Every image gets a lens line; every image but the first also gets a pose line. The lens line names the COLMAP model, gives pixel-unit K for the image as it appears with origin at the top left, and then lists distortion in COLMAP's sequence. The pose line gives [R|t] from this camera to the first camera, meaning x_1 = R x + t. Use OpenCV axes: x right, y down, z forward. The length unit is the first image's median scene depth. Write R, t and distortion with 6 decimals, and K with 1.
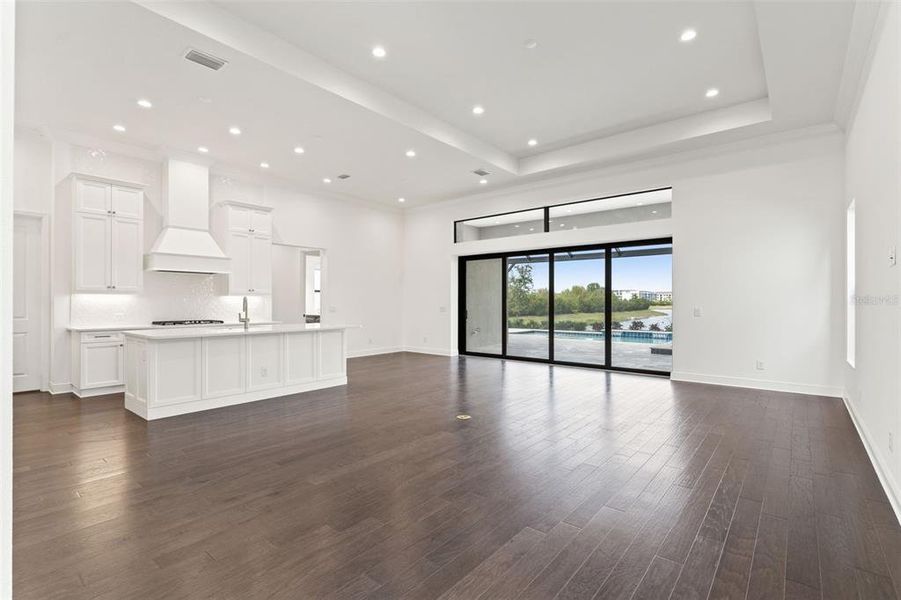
lens RADIAL K [[420.9, 0, 450.5], [0, 420.9, 300.0], [0, 0, 1]] dist [0.000657, 0.000029]
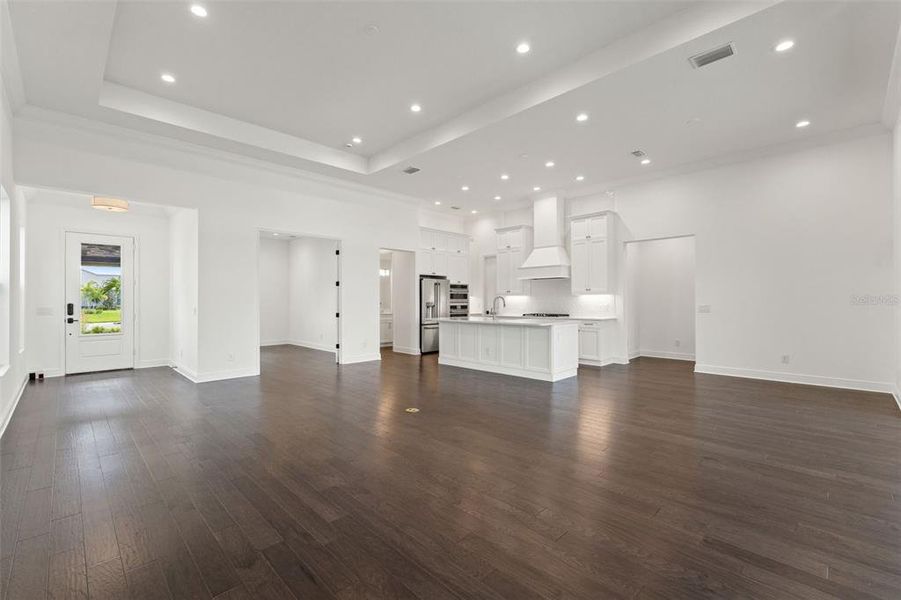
lens RADIAL K [[388.2, 0, 447.1], [0, 388.2, 297.1], [0, 0, 1]] dist [-0.000402, -0.000123]
pose [[-0.097633, -0.009374, -0.995178, 0.512736], [0.008700, 0.999909, -0.010272, 0.003804], [0.995184, -0.009661, -0.097542, 0.614973]]
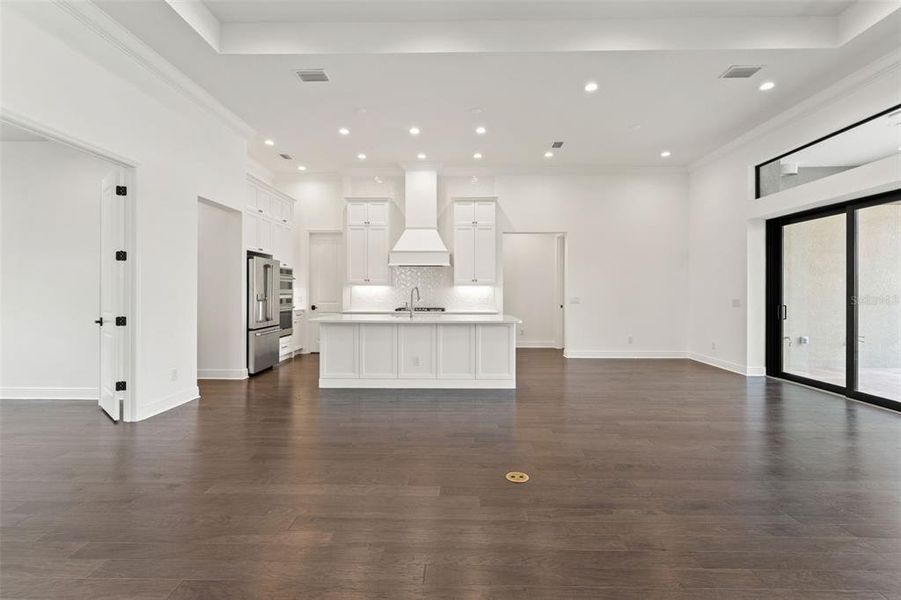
lens RADIAL K [[405.6, 0, 452.9], [0, 405.6, 292.4], [0, 0, 1]] dist [-0.000014, -0.000199]
pose [[0.623557, 0.003152, -0.781771, 0.230369], [0.002777, 0.999977, 0.006247, -0.000014], [0.781773, -0.006067, 0.623534, 0.286453]]
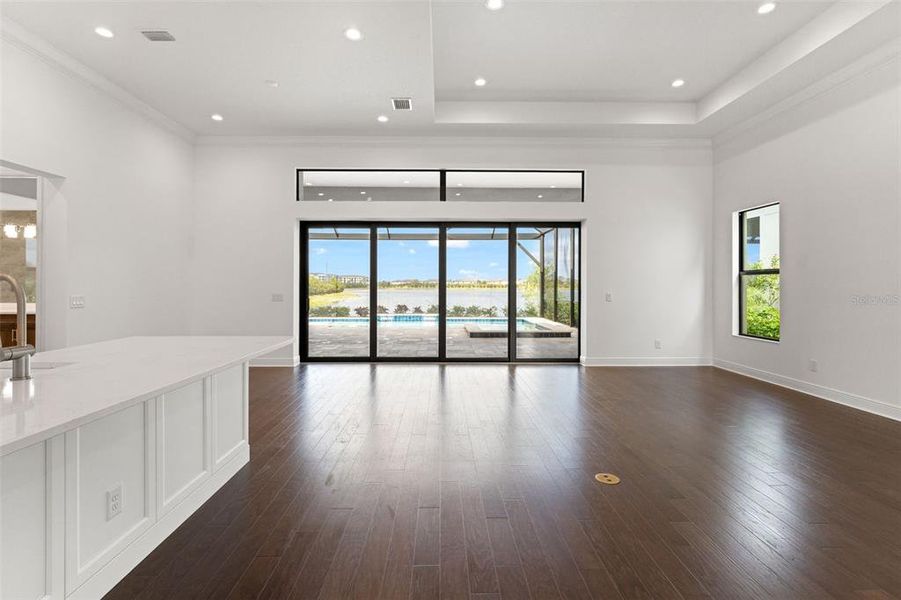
lens RADIAL K [[422.9, 0, 451.0], [0, 422.9, 284.0], [0, 0, 1]] dist [-0.003287, -0.000400]
pose [[0.757107, 0.002515, 0.653286, -0.281542], [-0.005042, 0.999985, 0.001993, -0.002873], [-0.653271, -0.004802, 0.757109, 0.355005]]
